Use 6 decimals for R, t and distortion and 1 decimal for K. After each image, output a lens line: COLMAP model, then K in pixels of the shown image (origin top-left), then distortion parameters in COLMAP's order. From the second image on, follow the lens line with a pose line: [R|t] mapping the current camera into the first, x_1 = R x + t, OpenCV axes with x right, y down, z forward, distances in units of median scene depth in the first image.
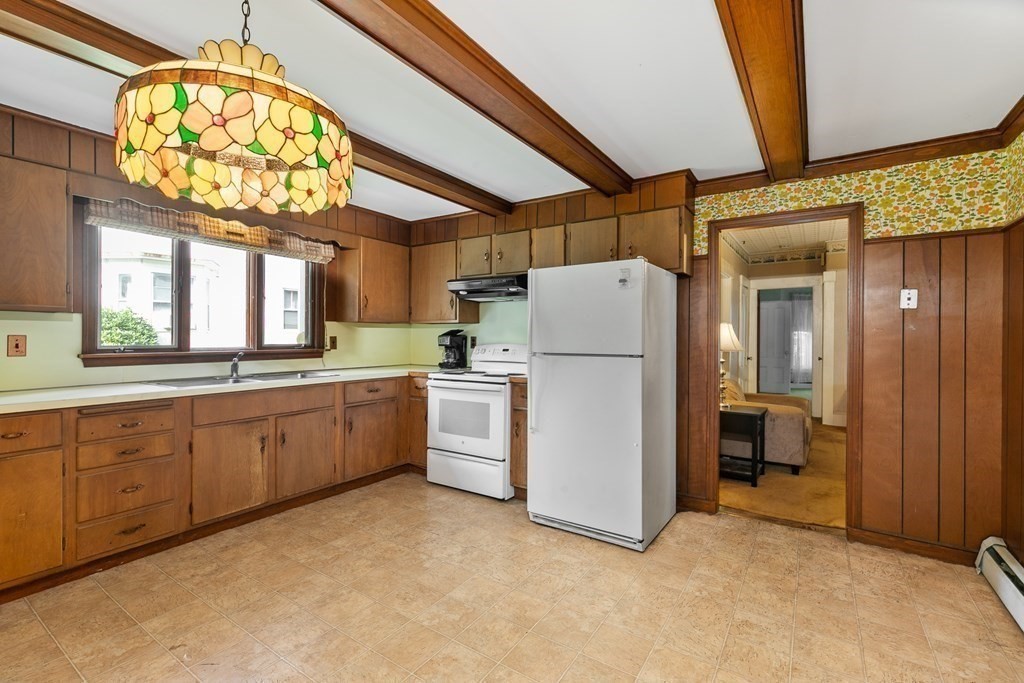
lens RADIAL K [[463.1, 0, 507.4], [0, 463.1, 337.7], [0, 0, 1]] dist [0.003003, 0.000043]
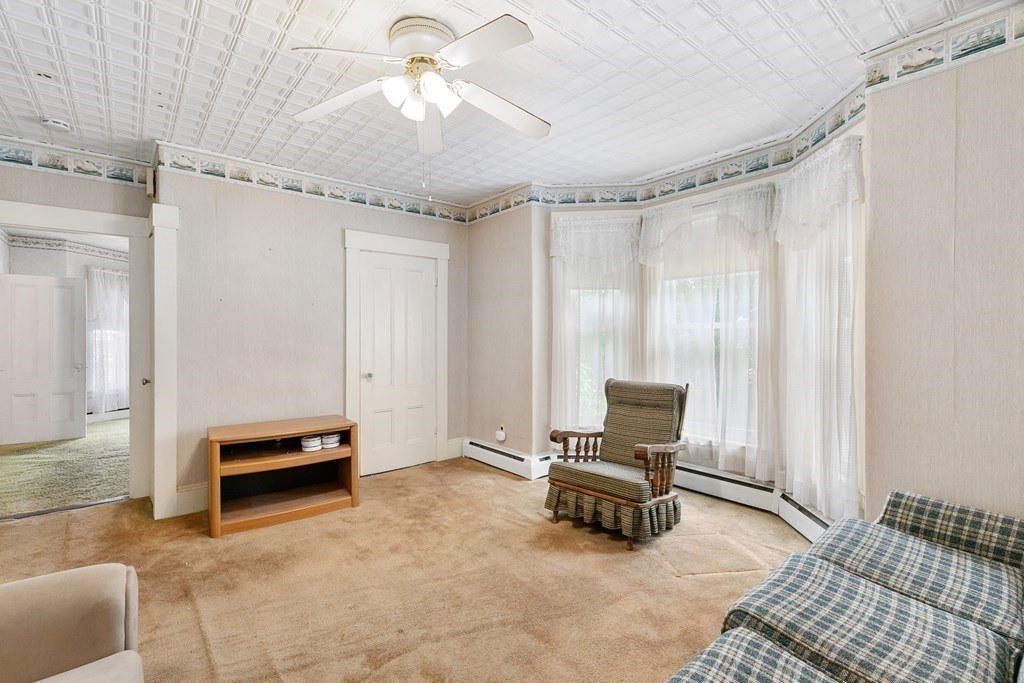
lens RADIAL K [[463.1, 0, 509.6], [0, 463.1, 341.8], [0, 0, 1]] dist [0.003003, 0.000043]
pose [[0.285896, -0.004718, 0.958249, 0.309079], [0.006082, 0.999977, 0.003109, 0.003804], [-0.958241, 0.004939, 0.285918, 0.484116]]
